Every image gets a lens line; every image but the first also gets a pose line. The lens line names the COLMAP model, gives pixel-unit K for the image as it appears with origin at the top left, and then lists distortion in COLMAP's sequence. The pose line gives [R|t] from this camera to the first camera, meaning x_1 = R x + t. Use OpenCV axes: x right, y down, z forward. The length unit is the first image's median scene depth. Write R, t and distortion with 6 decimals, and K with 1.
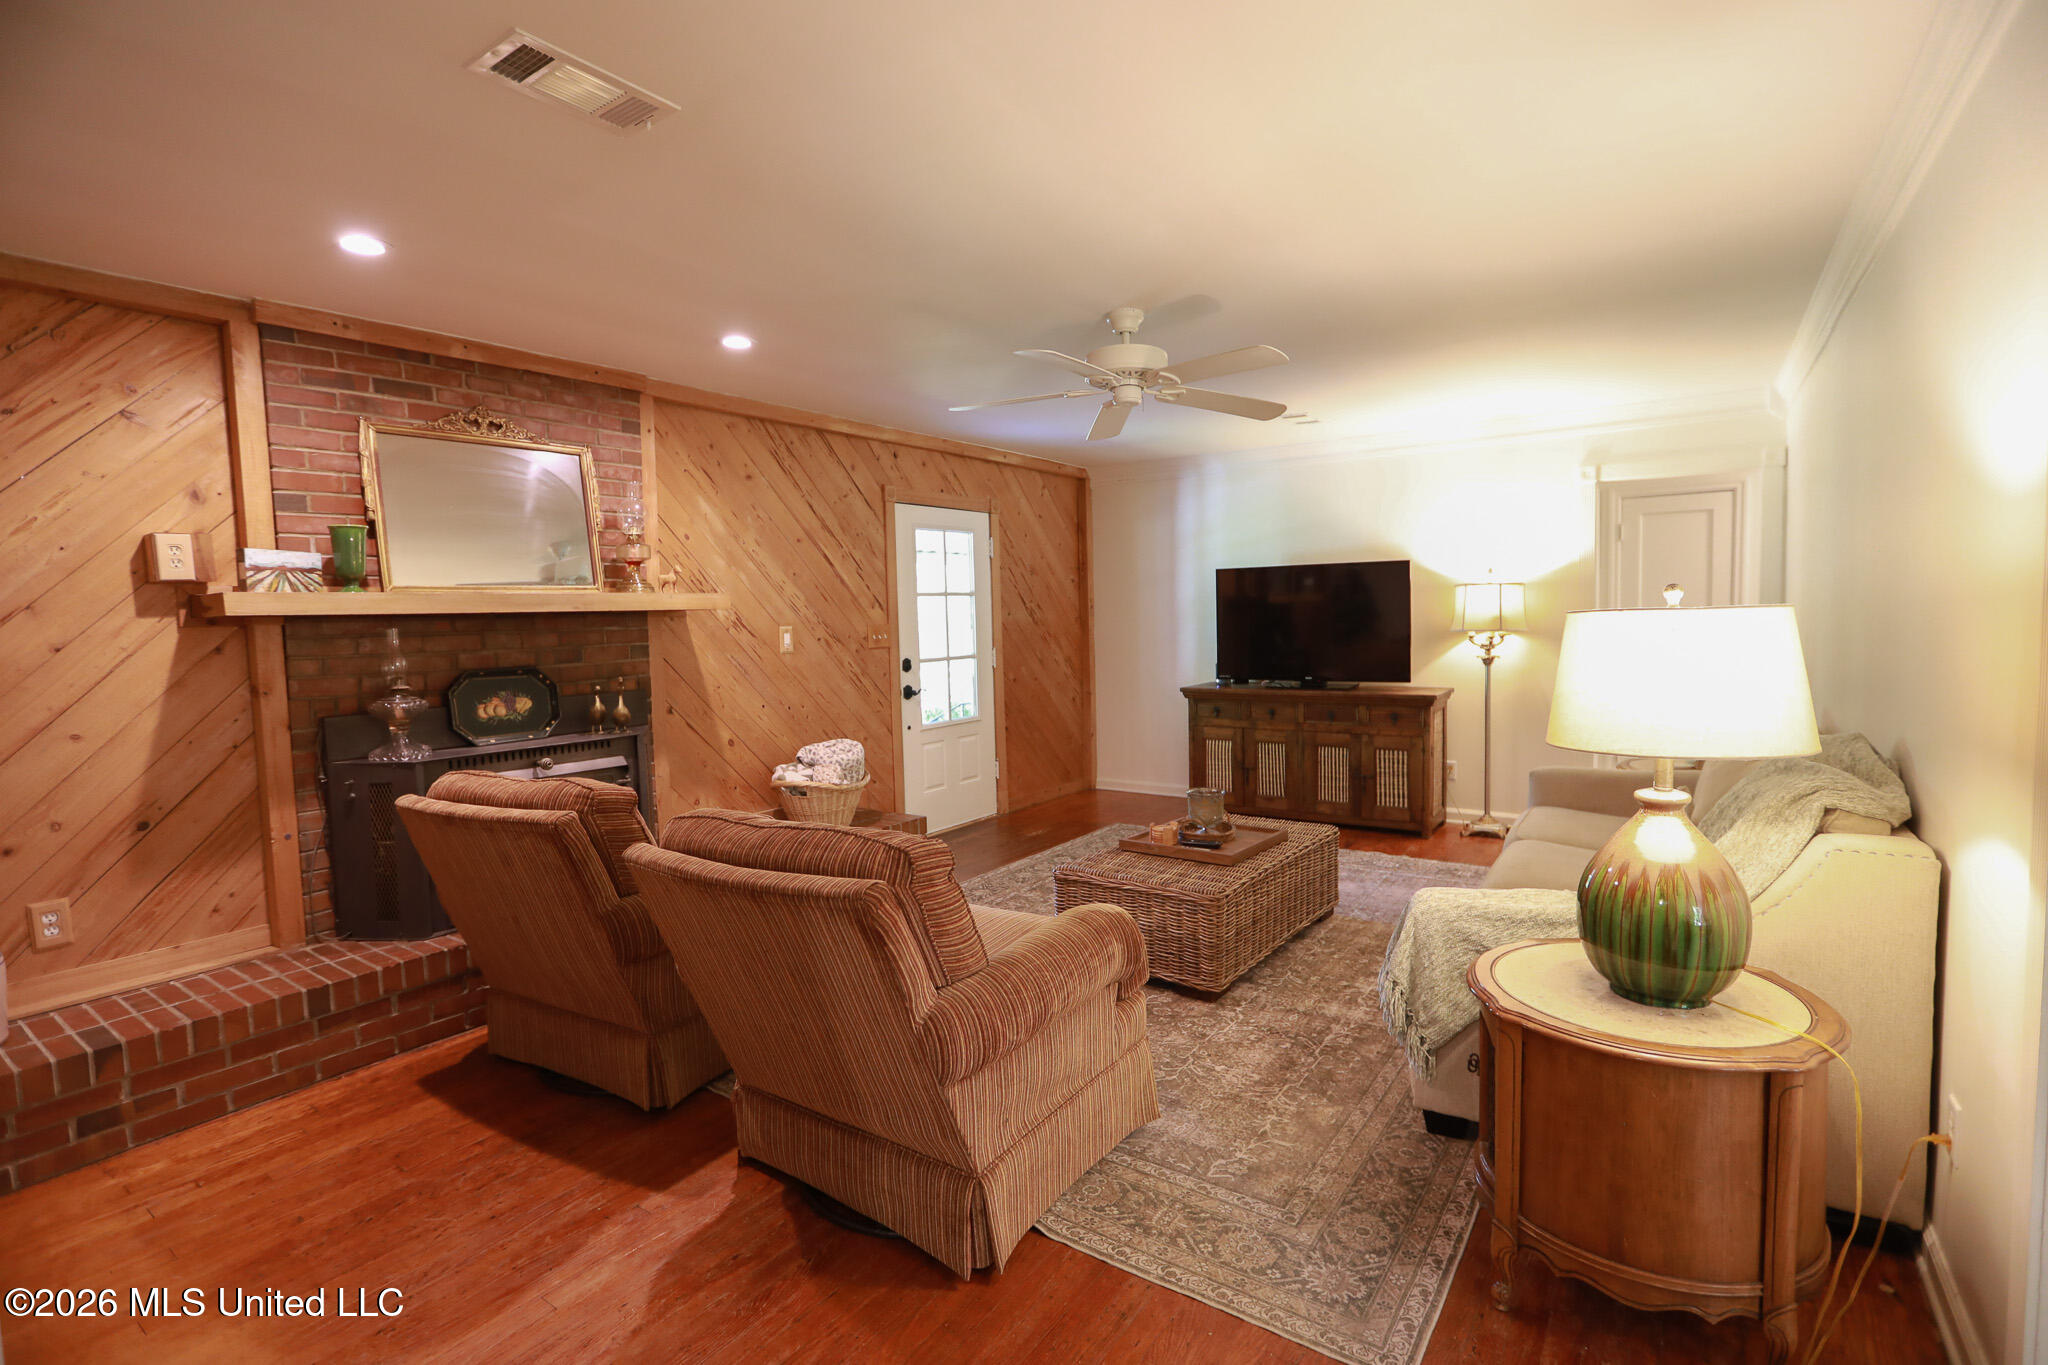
lens RADIAL K [[952.5, 0, 1036.6], [0, 952.5, 682.5], [0, 0, 1]] dist [-0.058052, 0.021400]
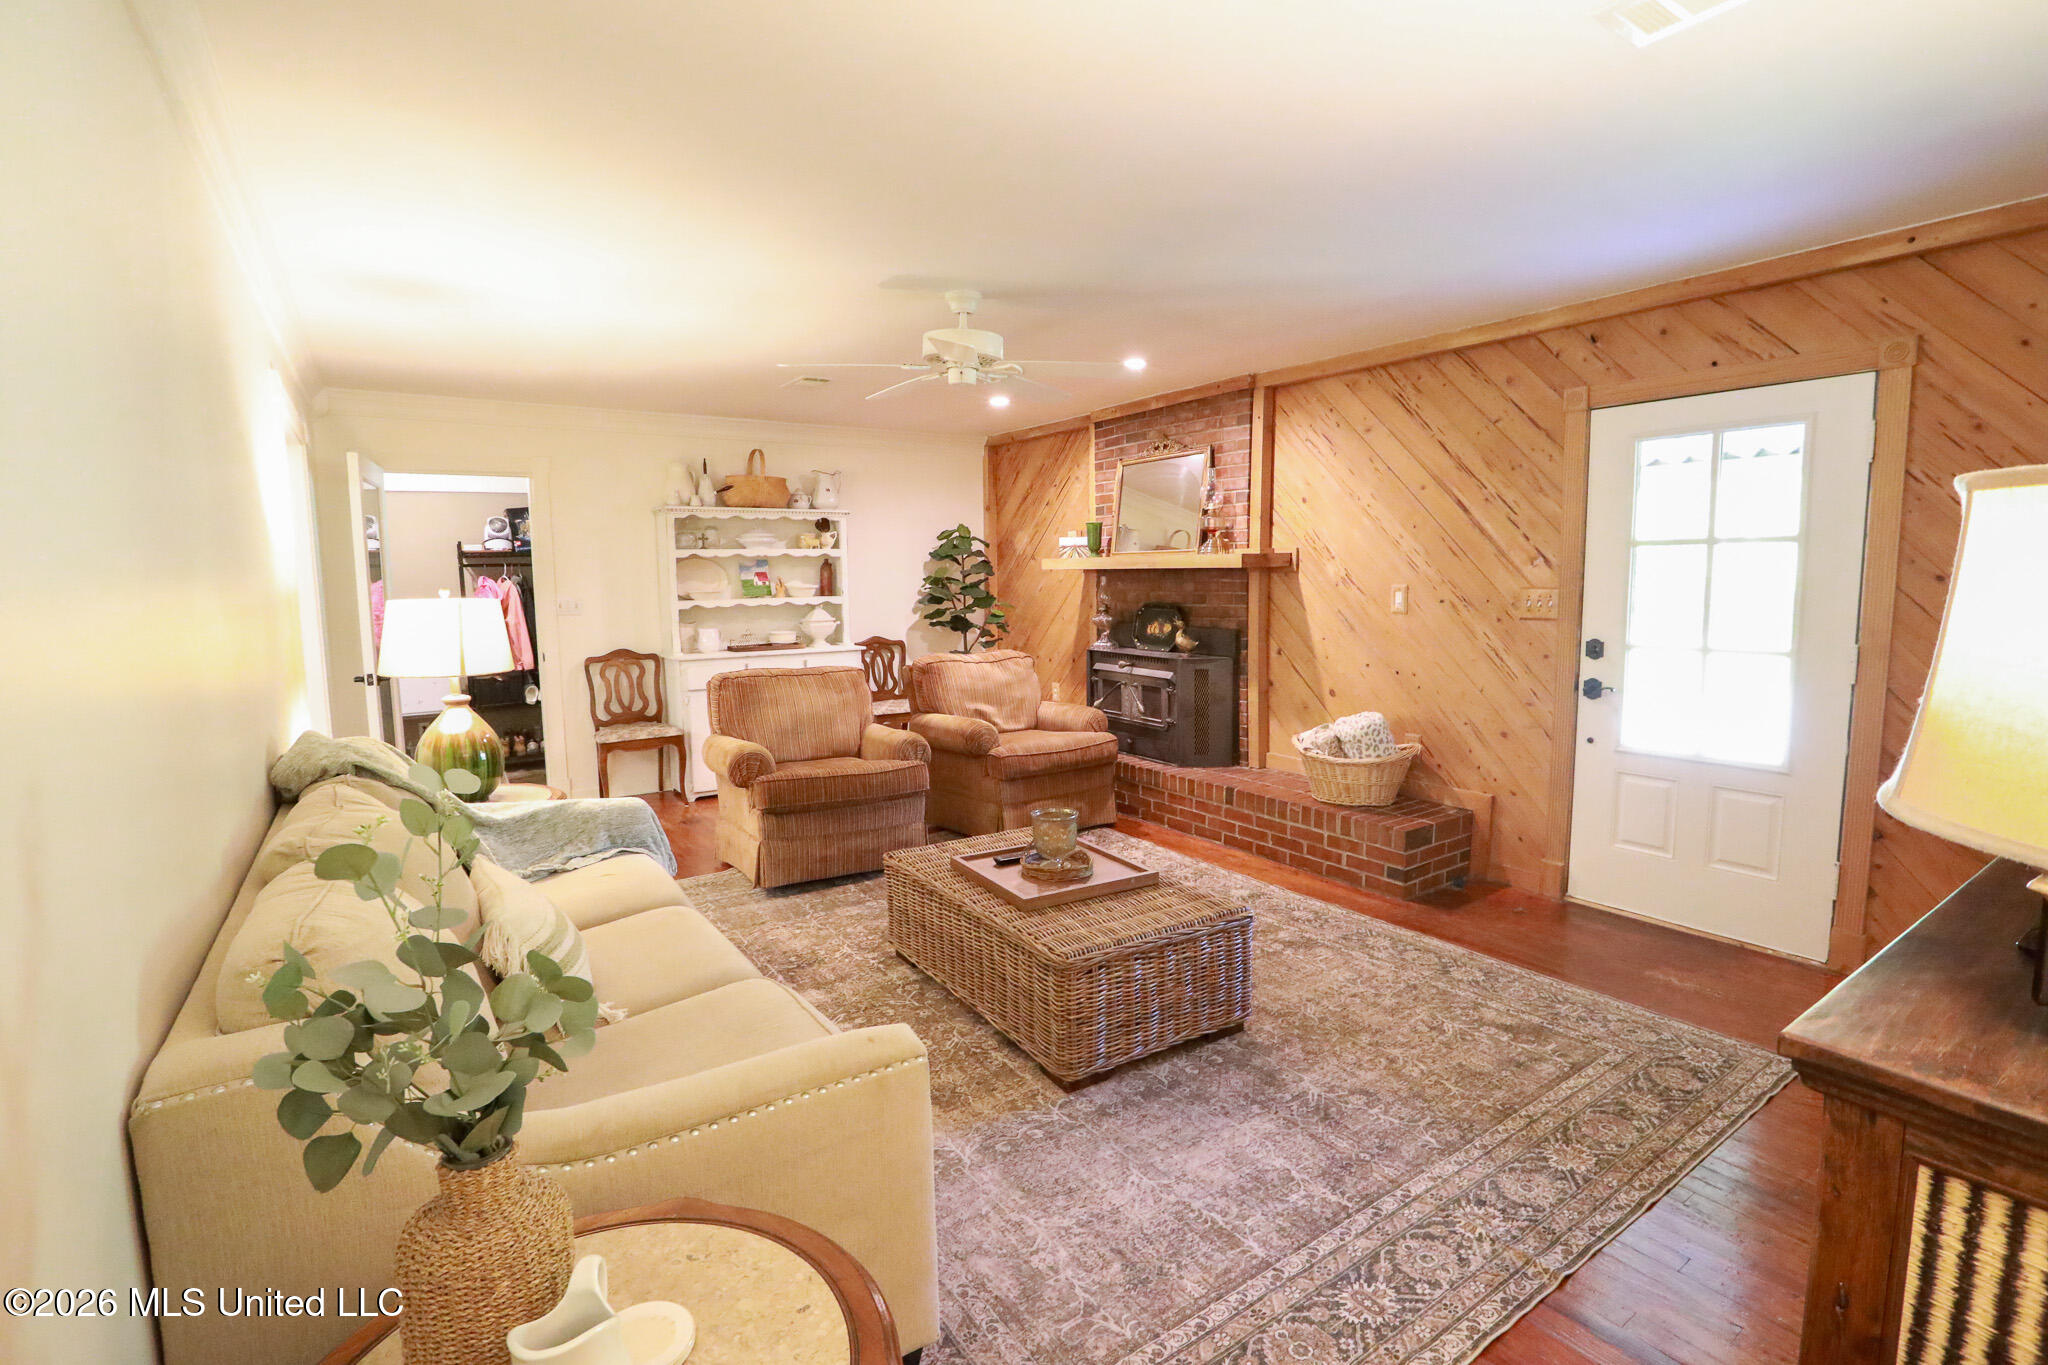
lens RADIAL K [[952.5, 0, 1036.6], [0, 952.5, 682.5], [0, 0, 1]] dist [-0.058052, 0.021400]
pose [[-0.349657, 0.140333, -0.926308, 0.735763], [-0.043762, 0.985193, 0.165772, -0.103506], [0.935855, 0.098500, -0.338339, 1.004160]]
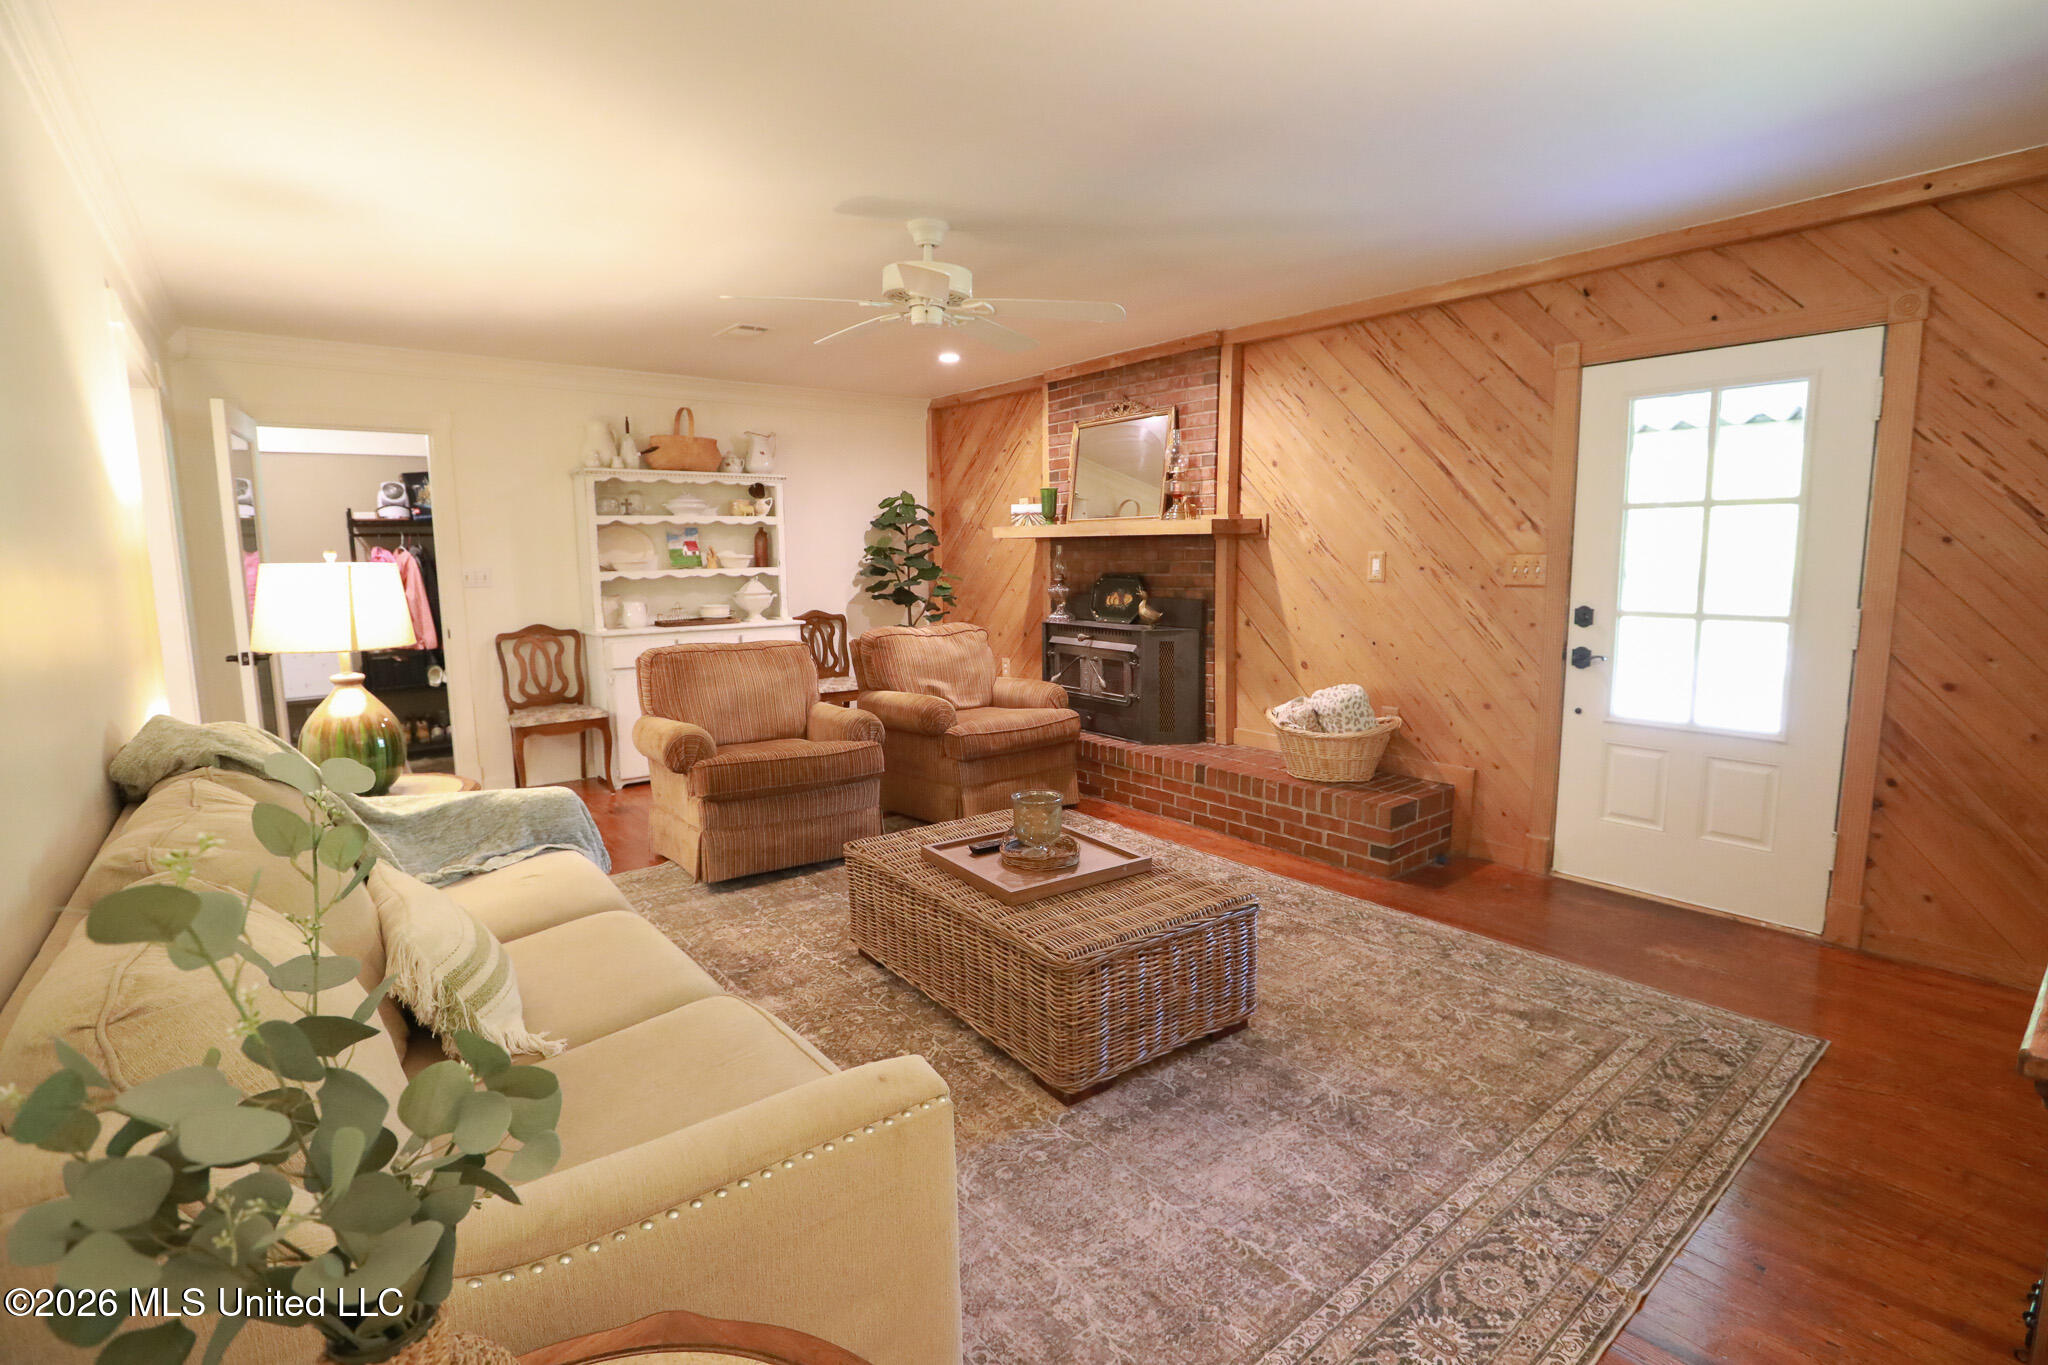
lens RADIAL K [[957.8, 0, 1037.3], [0, 957.8, 682.7], [0, 0, 1]] dist [-0.055678, 0.020881]
pose [[-0.275800, 0.163597, -0.947191, 0.695417], [-0.049077, 0.981728, 0.183853, -0.087434], [0.959961, 0.097192, -0.262732, 0.954421]]
